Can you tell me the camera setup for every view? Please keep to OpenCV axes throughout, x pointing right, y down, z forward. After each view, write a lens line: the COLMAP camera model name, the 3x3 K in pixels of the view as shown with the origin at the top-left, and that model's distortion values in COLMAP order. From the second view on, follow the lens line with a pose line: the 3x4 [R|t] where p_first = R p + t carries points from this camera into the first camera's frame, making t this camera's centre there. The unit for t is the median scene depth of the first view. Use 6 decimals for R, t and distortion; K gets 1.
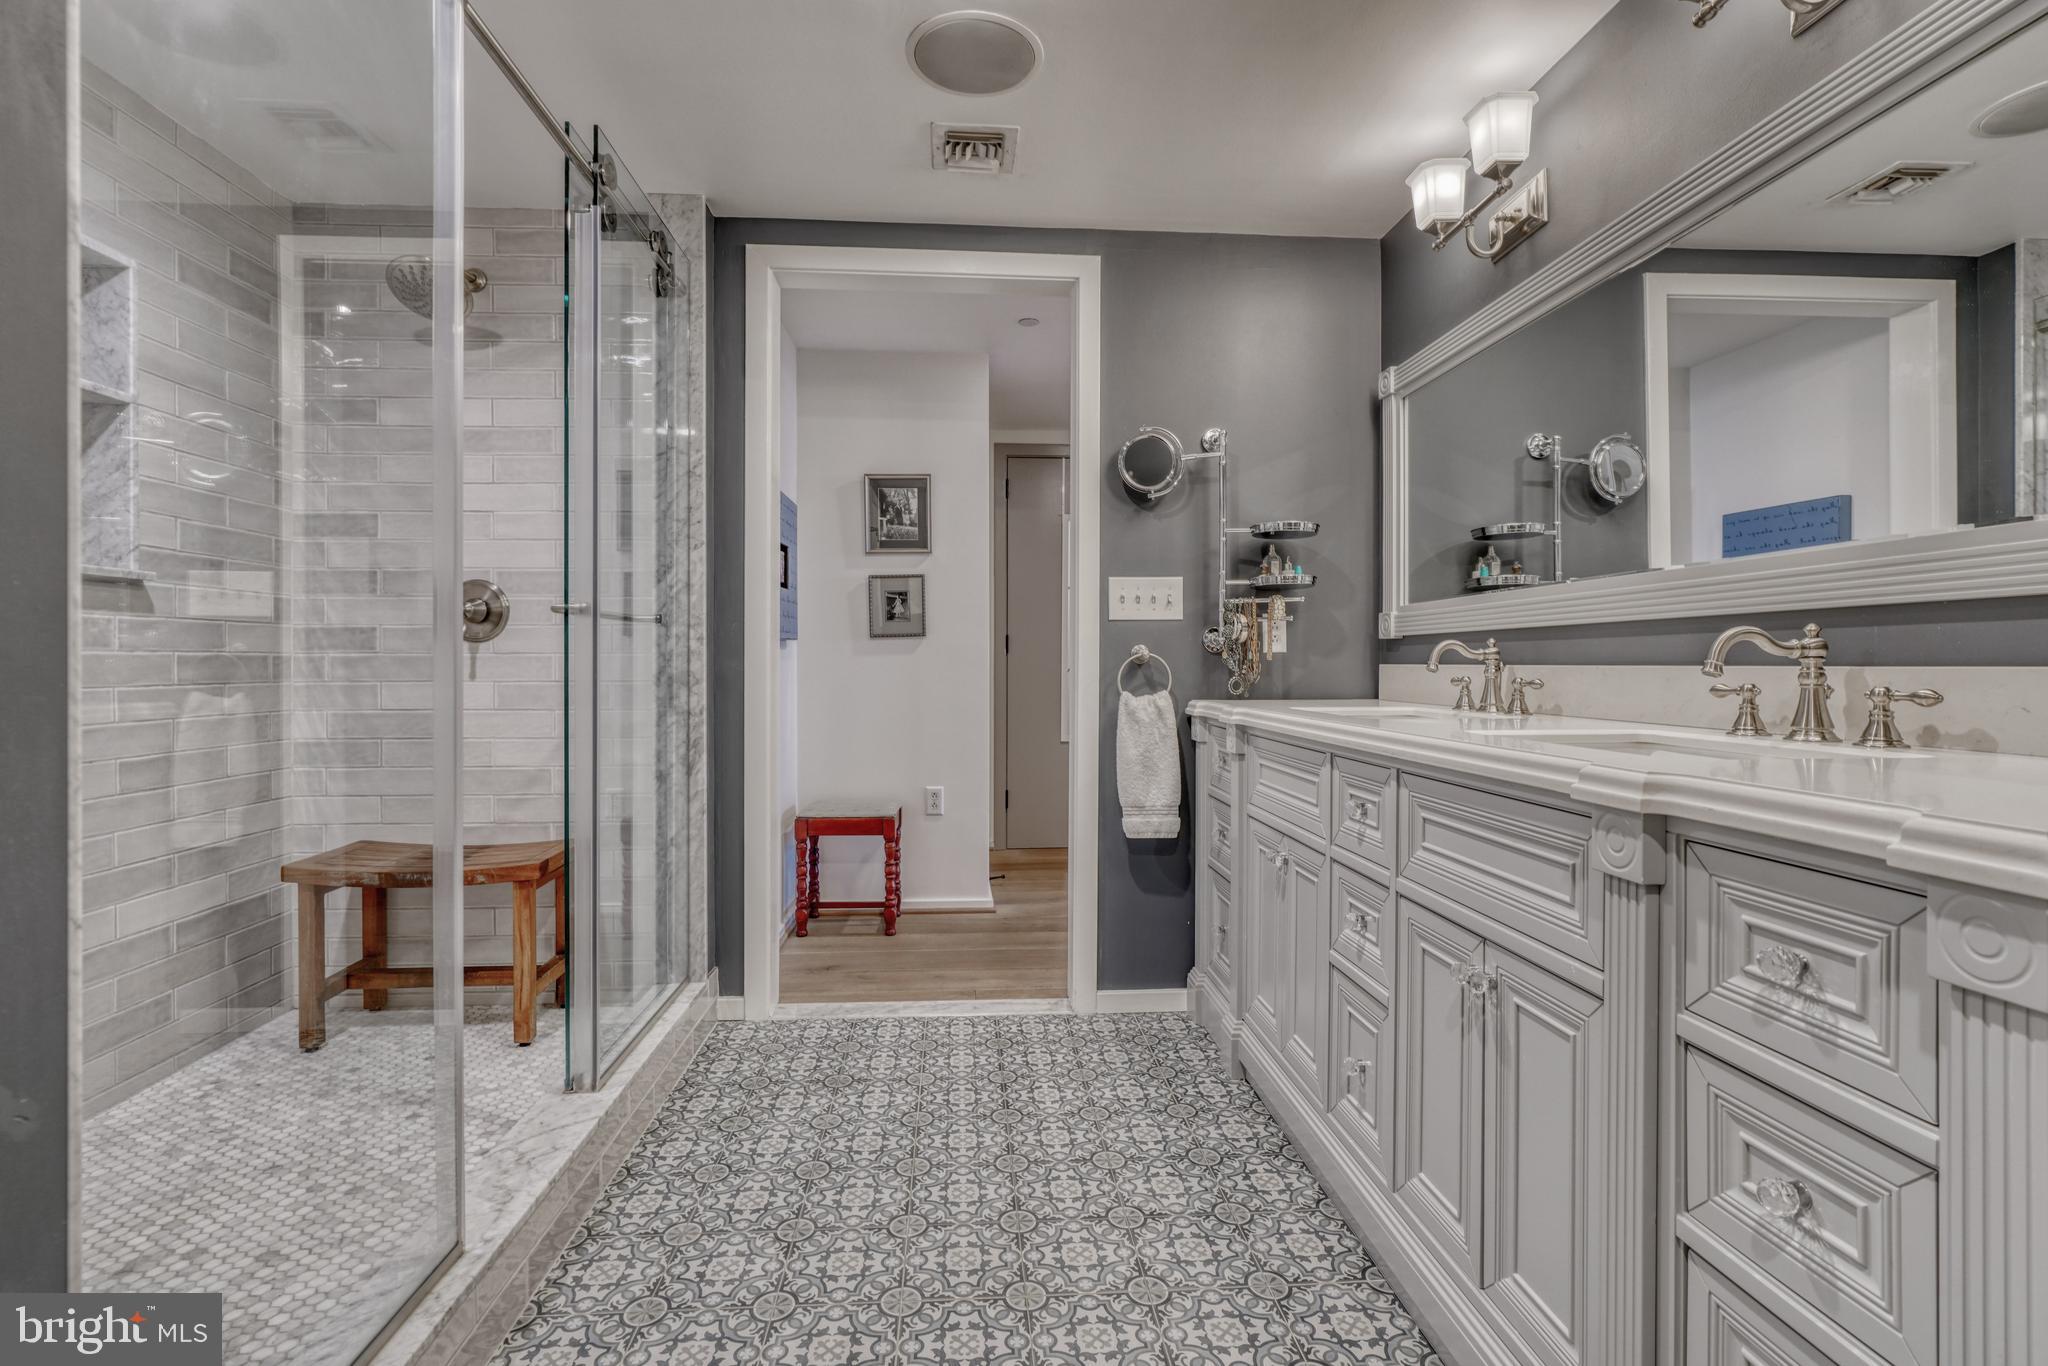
lens RADIAL K [[918.6, 0, 1025.1], [0, 918.6, 680.2], [0, 0, 1]] dist [-0.002711, 0.000938]
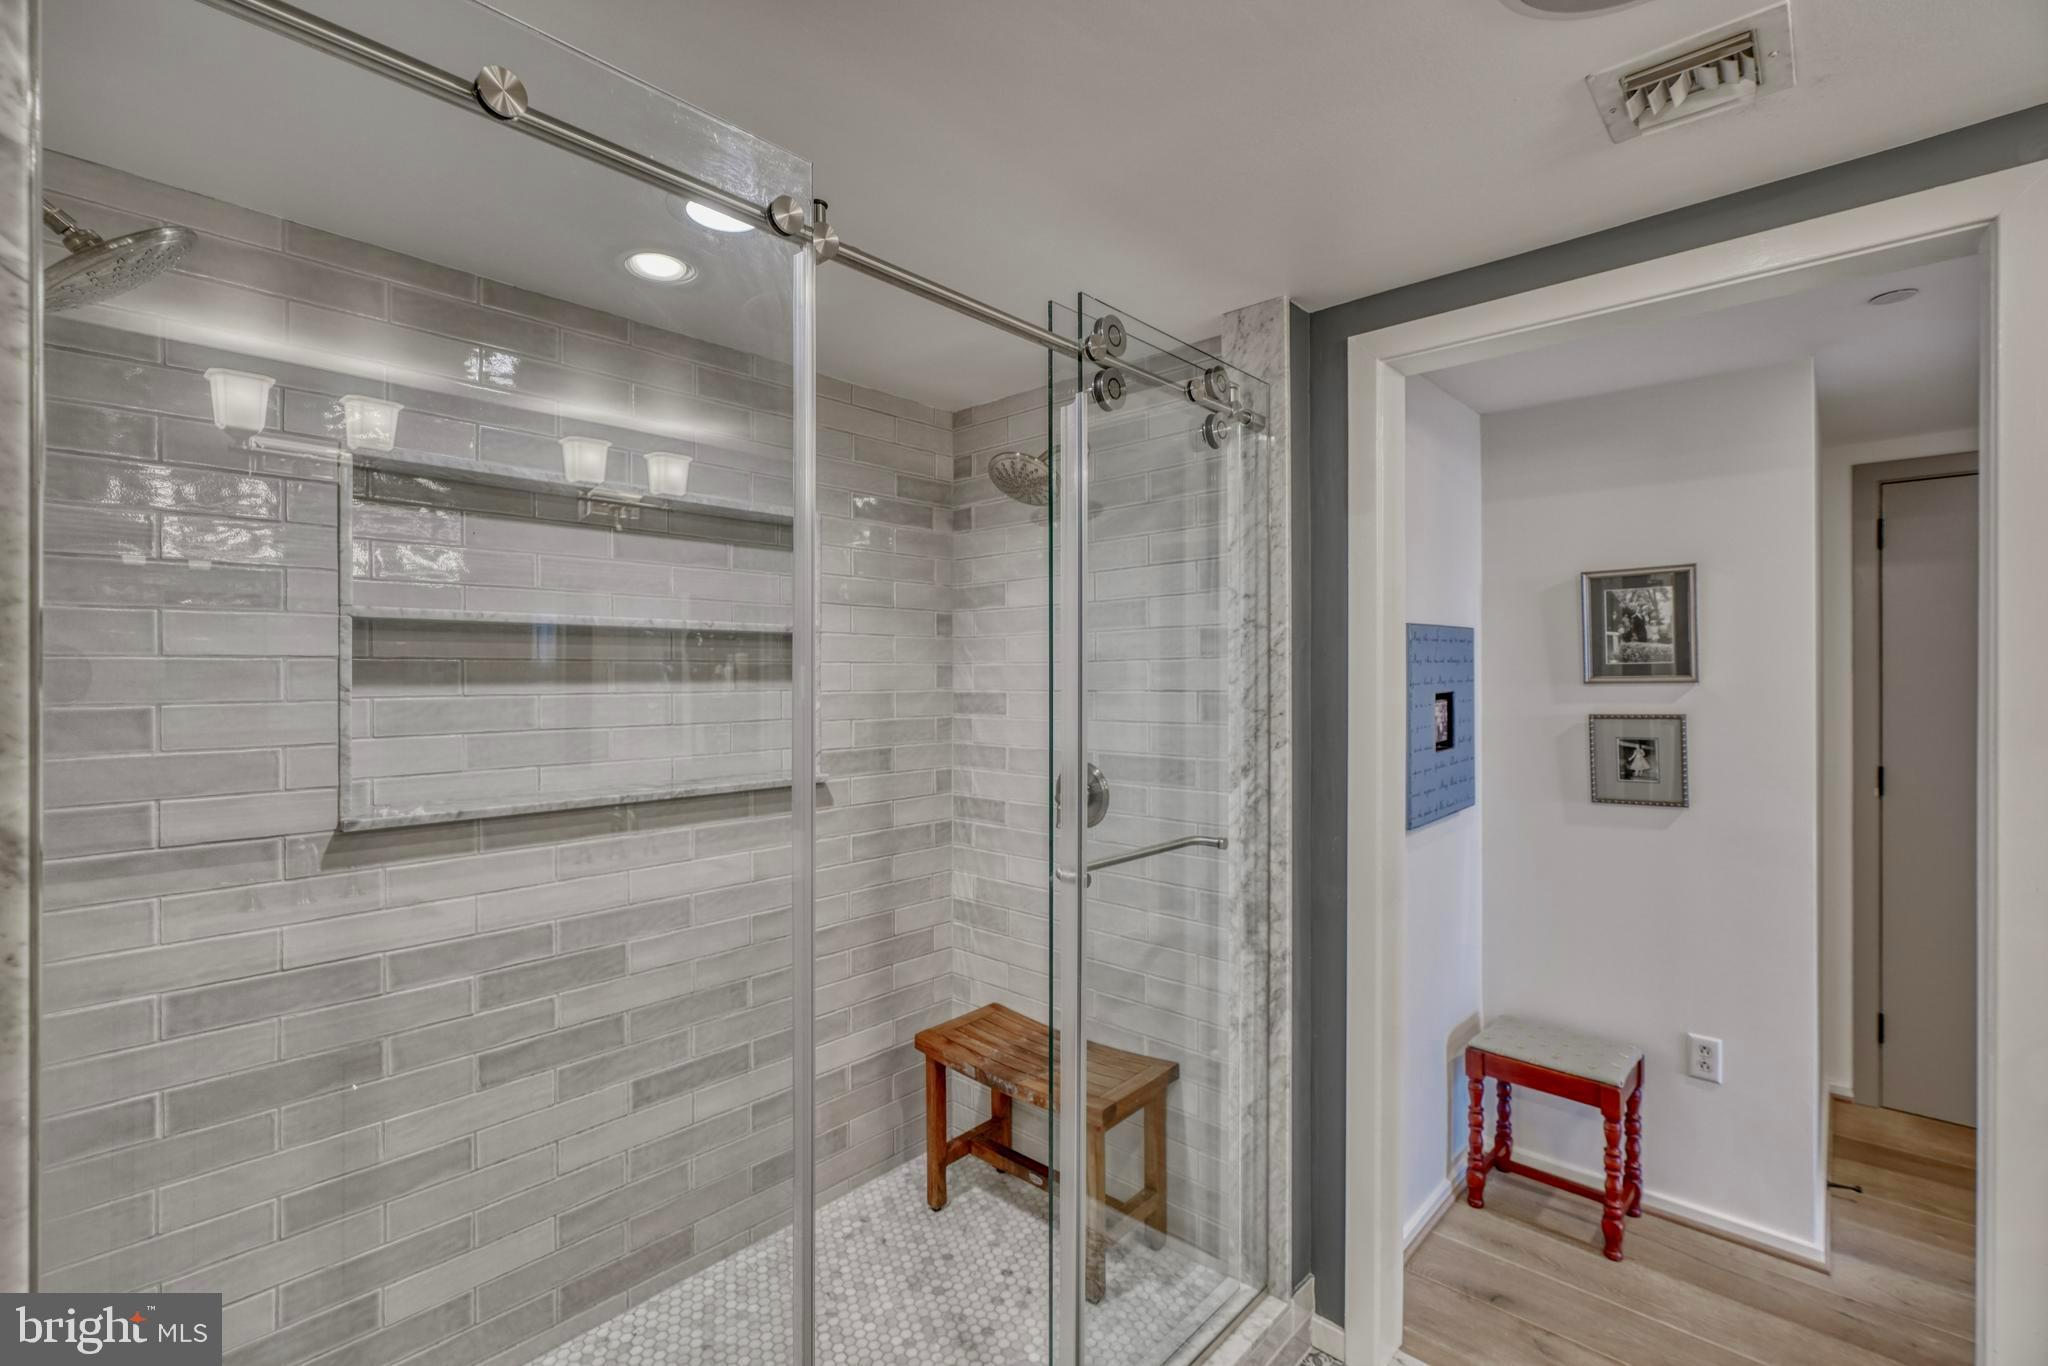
lens RADIAL K [[905.7, 0, 1020.9], [0, 905.7, 678.9], [0, 0, 1]] dist [-0.012663, 0.006490]
pose [[0.686296, 0.004021, -0.727311, 0.048476], [-0.014289, 0.999866, -0.007956, -0.190577], [0.727182, 0.015853, 0.686261, 0.312734]]
